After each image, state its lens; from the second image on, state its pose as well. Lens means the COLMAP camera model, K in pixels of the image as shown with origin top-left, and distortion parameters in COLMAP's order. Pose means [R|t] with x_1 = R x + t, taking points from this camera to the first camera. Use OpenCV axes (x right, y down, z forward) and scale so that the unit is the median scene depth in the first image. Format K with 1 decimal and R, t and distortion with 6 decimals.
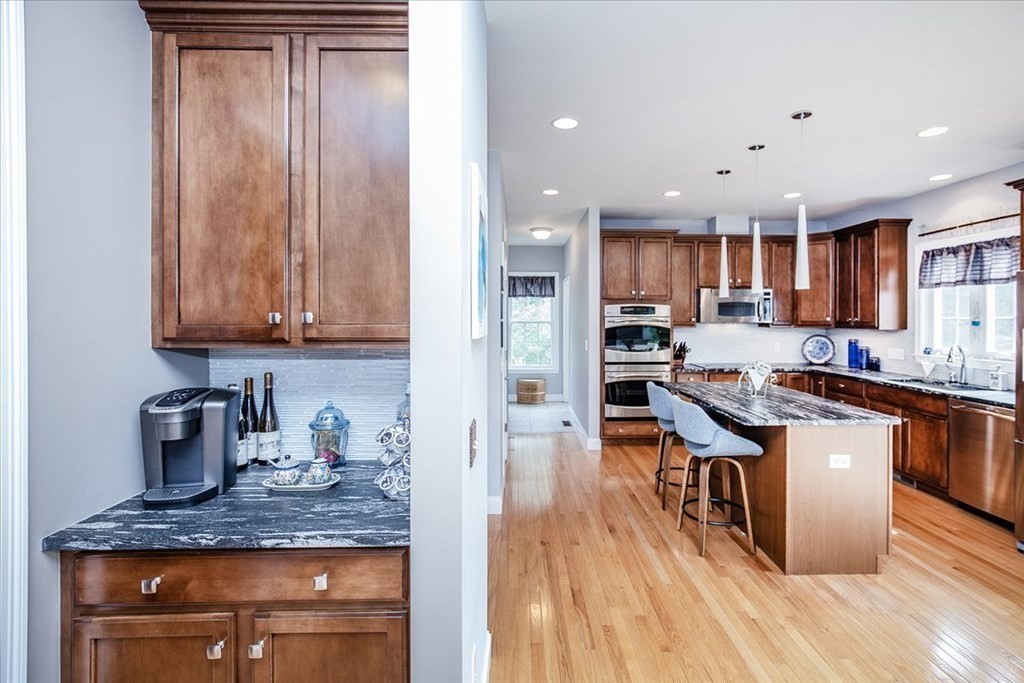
lens RADIAL K [[531.1, 0, 517.8], [0, 531.1, 315.4], [0, 0, 1]] dist [-0.026391, 0.003687]
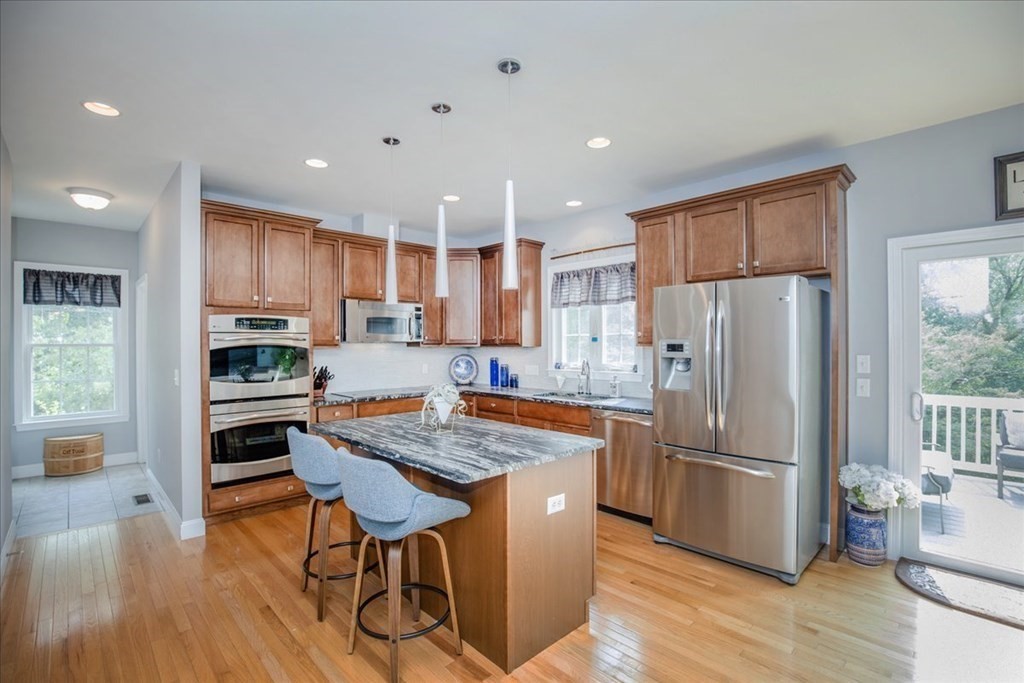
lens RADIAL K [[477.5, 0, 514.5], [0, 477.5, 342.3], [0, 0, 1]] dist [-0.029493, 0.002161]
pose [[0.733517, -0.004056, 0.679659, 0.044103], [0.007457, 0.999970, -0.002080, 0.019393], [-0.679630, 0.006594, 0.733525, 0.313917]]
